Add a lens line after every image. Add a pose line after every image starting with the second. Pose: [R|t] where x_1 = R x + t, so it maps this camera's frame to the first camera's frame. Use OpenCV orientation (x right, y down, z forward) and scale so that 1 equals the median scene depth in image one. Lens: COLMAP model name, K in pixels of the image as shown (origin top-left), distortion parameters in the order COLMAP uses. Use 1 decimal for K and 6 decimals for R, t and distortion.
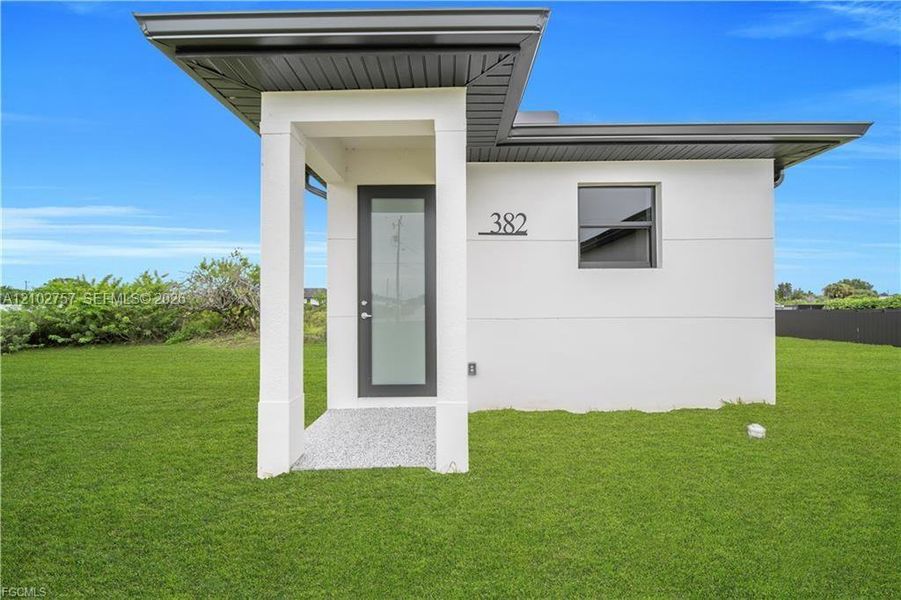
lens RADIAL K [[312.0, 0, 447.3], [0, 312.0, 307.4], [0, 0, 1]] dist [-0.000313, -0.000244]
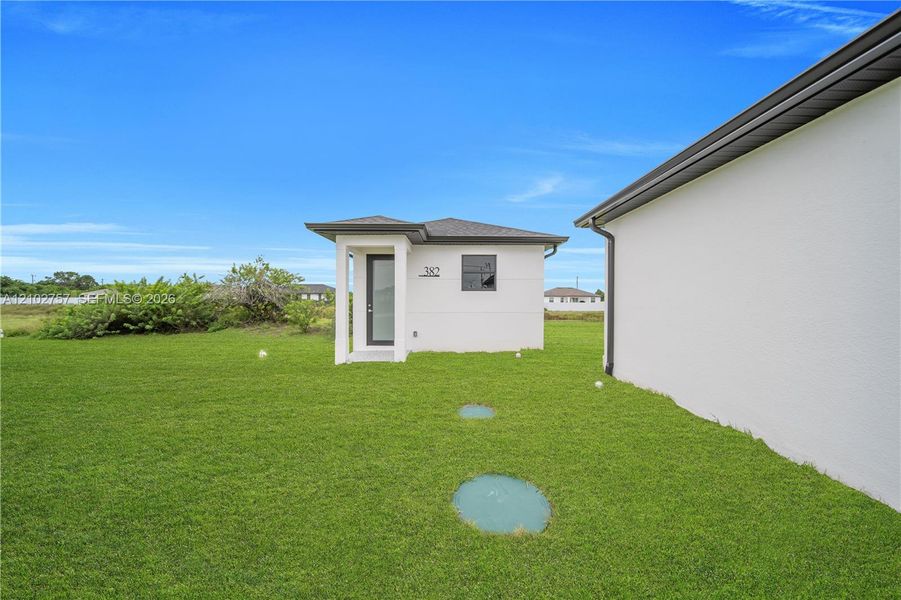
lens RADIAL K [[312.0, 0, 441.1], [0, 312.0, 301.1], [0, 0, 1]] dist [-0.000313, -0.000244]
pose [[0.999970, 0.006961, -0.003411, 0.061570], [-0.006981, 0.999958, -0.006006, -0.007854], [0.003369, 0.006030, 0.999976, -0.295973]]
